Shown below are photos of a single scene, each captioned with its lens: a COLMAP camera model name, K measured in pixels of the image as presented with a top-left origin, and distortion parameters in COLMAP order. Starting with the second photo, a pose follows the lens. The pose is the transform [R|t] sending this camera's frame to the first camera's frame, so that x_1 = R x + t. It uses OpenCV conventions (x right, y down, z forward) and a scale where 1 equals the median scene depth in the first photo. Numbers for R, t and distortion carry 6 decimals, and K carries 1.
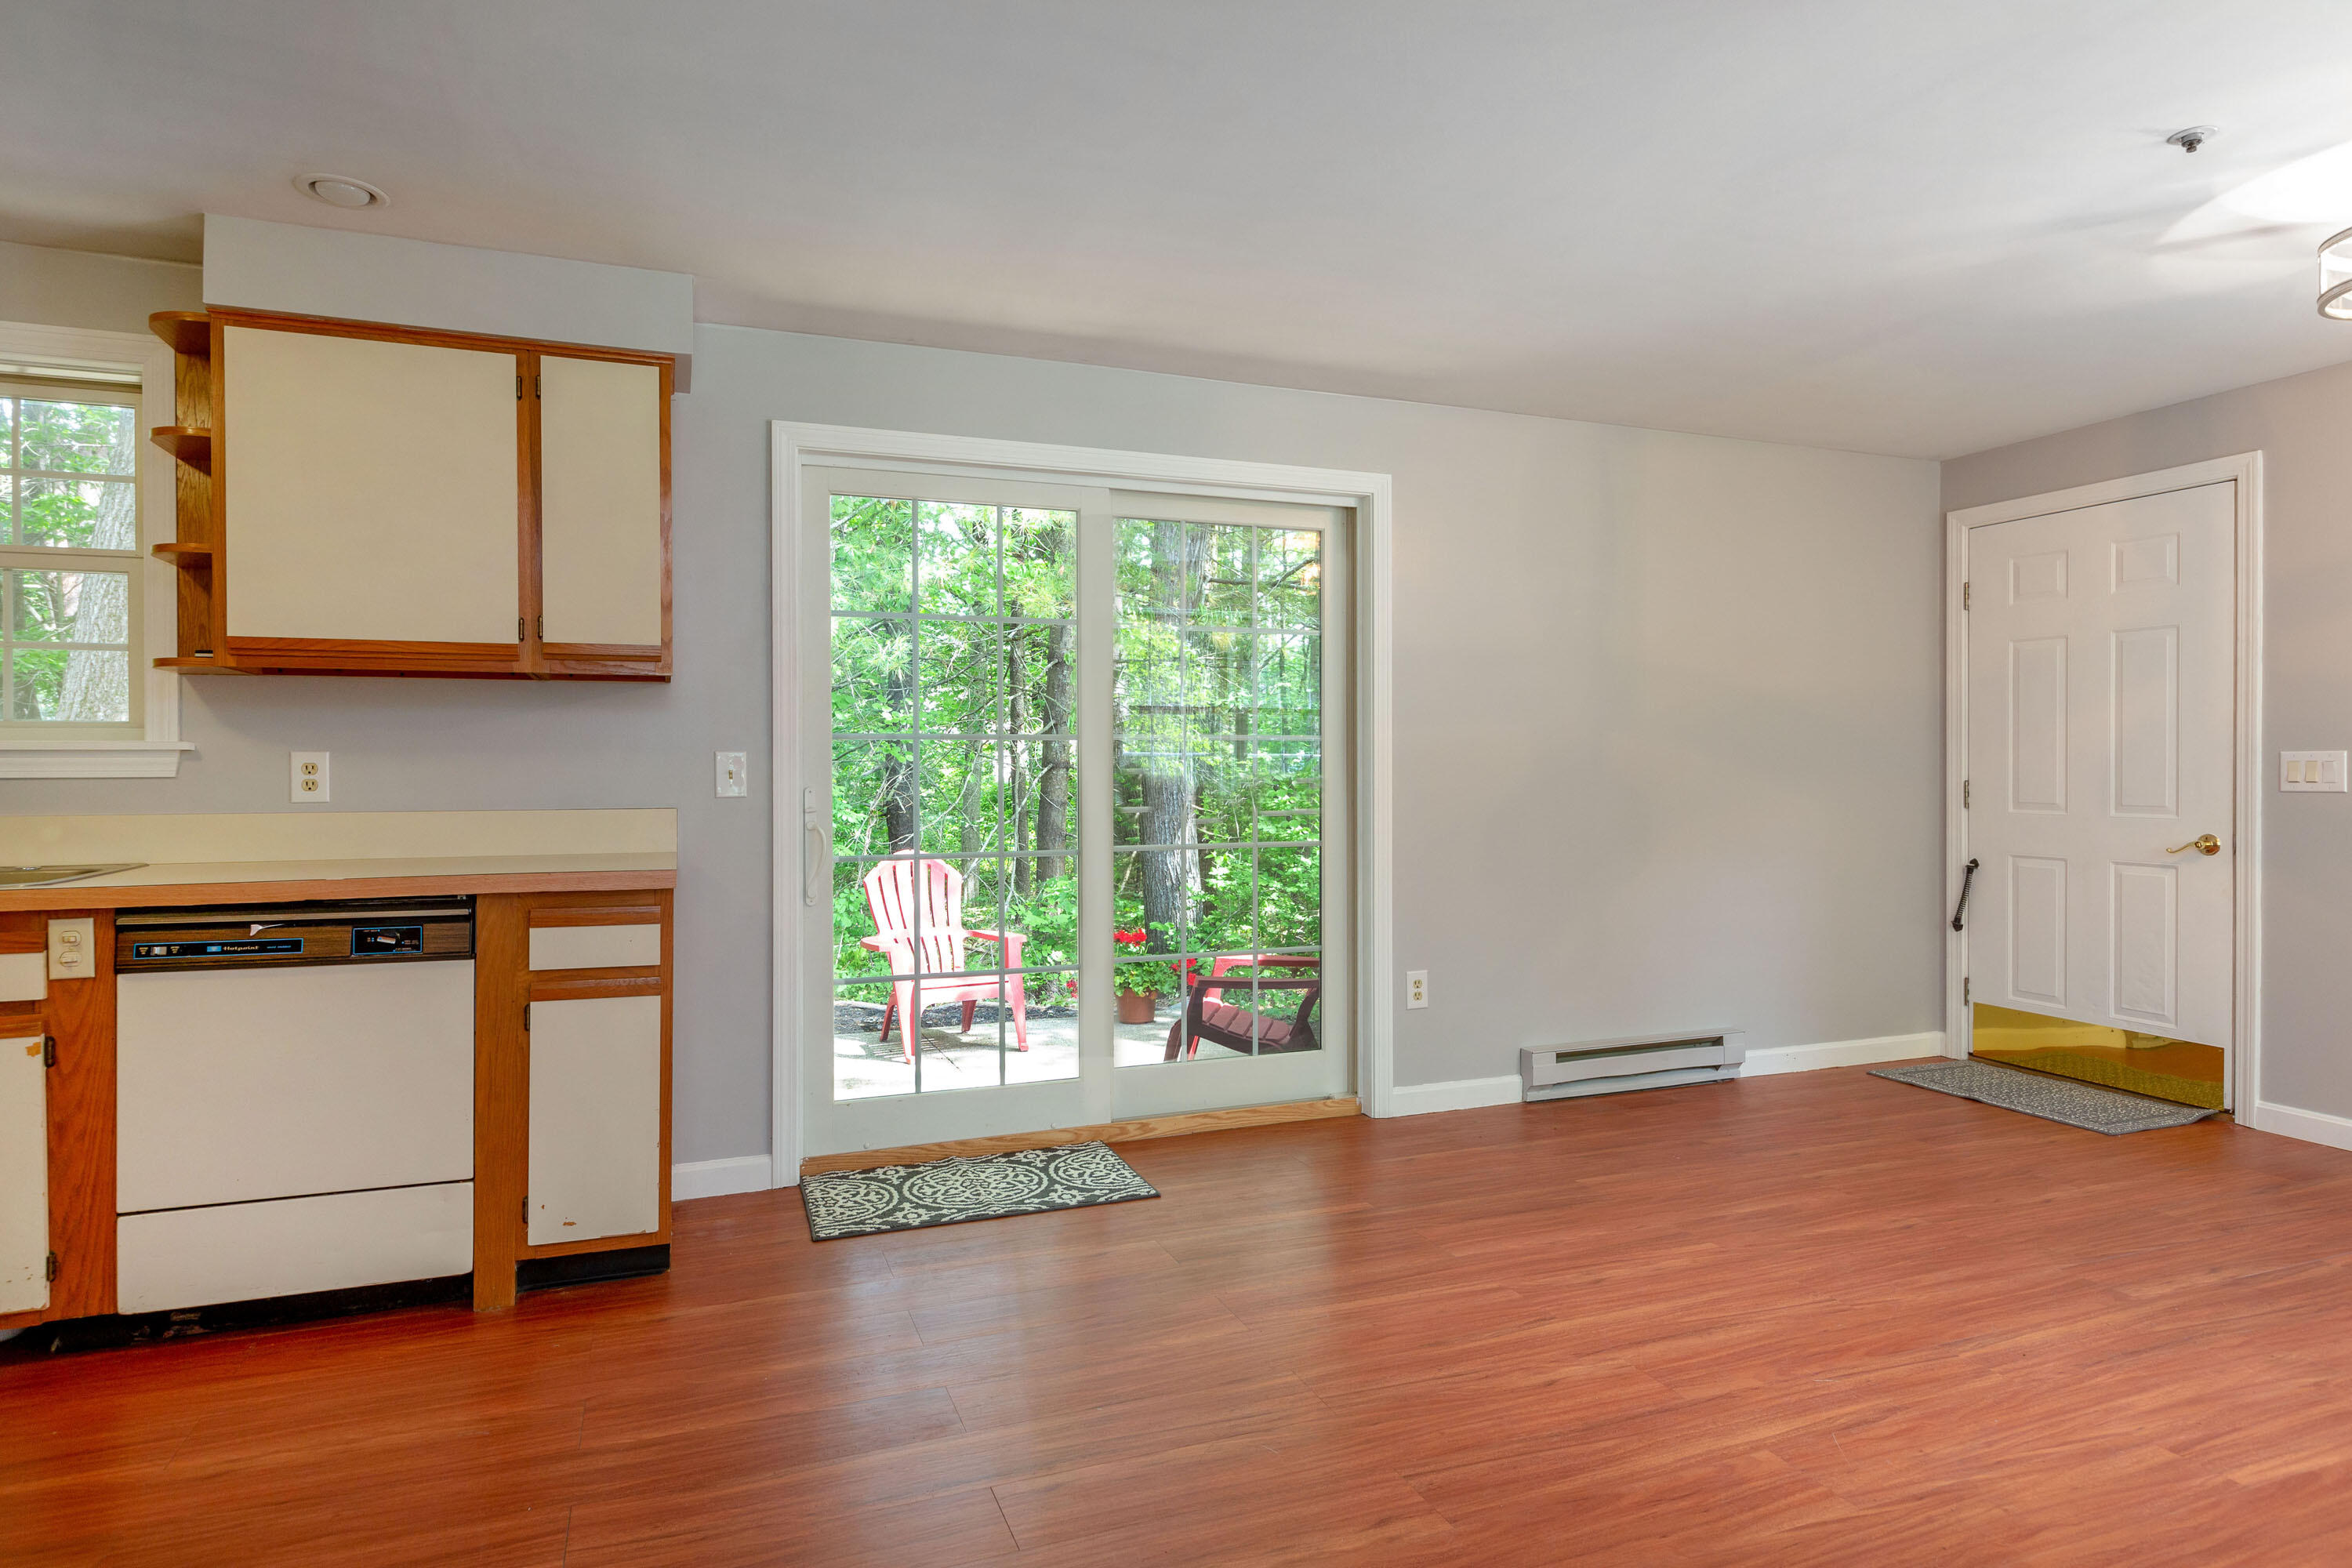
lens RADIAL K [[1347.6, 0, 1184.2], [0, 1347.6, 791.7], [0, 0, 1]] dist [-0.004723, -0.000264]
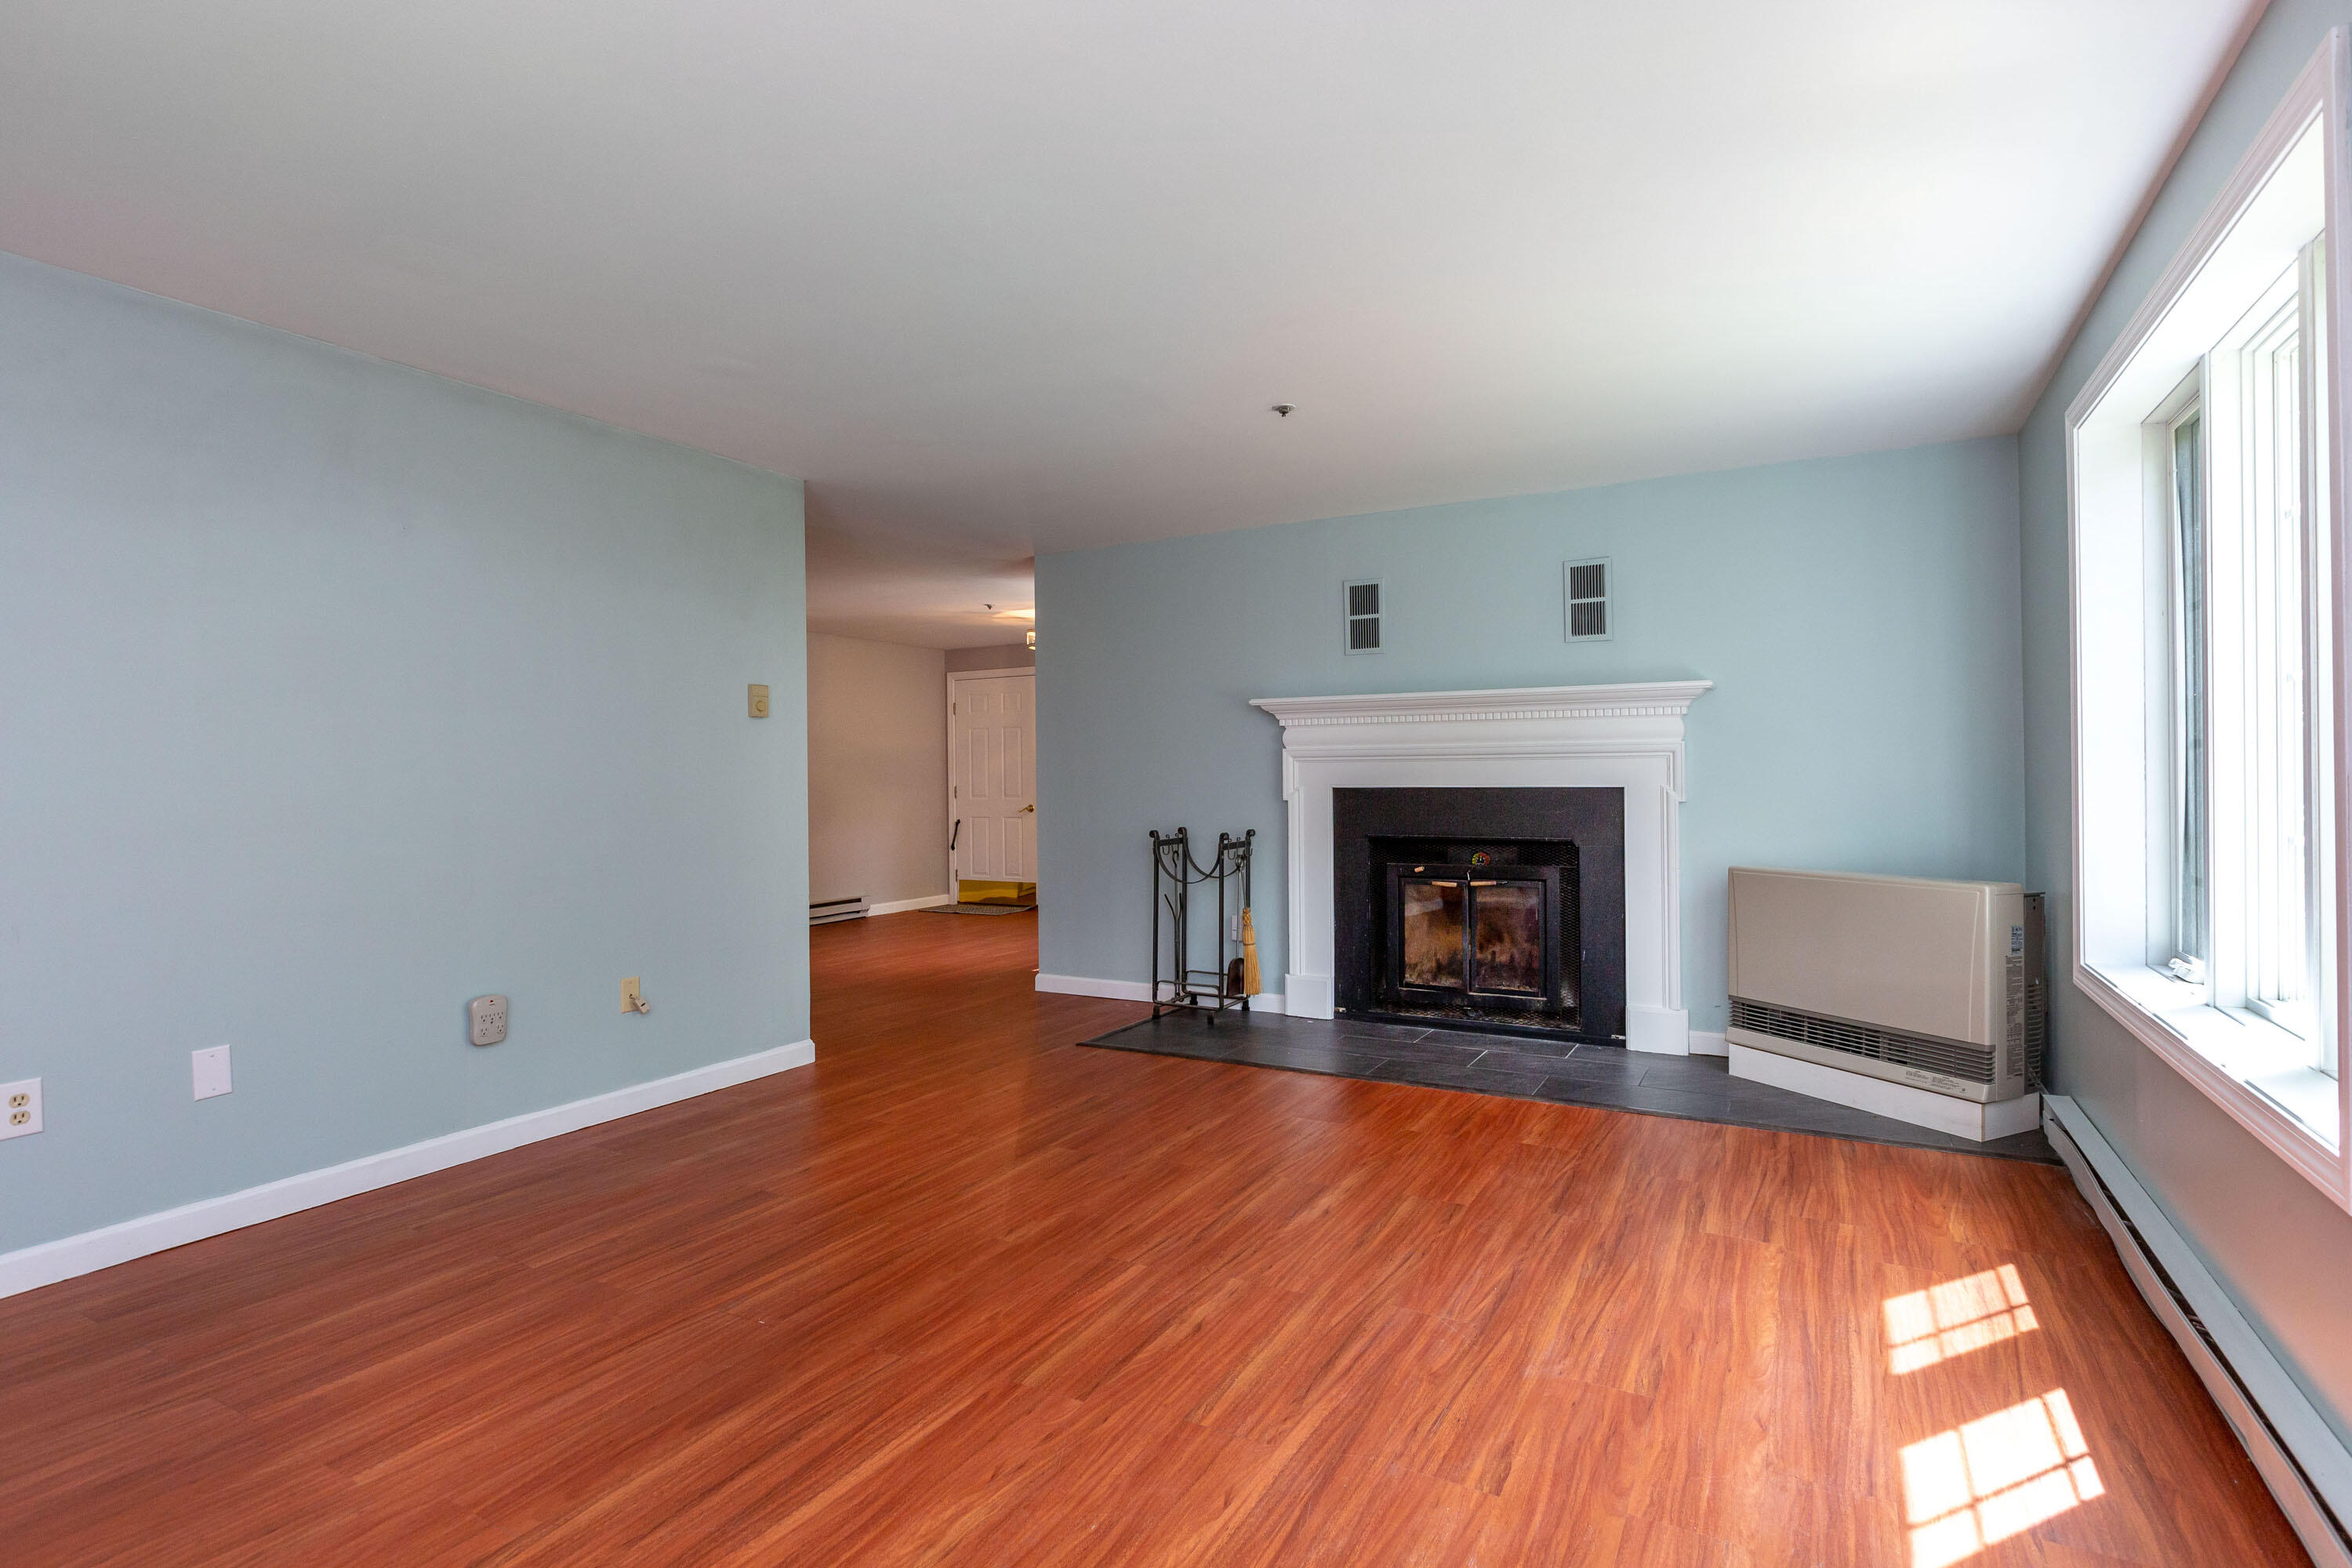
lens RADIAL K [[1198.3, 0, 1178.7], [0, 1198.3, 784.1], [0, 0, 1]] dist [0.000373, 0.000007]
pose [[0.762224, -0.002953, 0.647306, -0.486374], [0.011375, 0.999896, -0.008833, 0.011854], [-0.647213, 0.014096, 0.762179, -0.865033]]
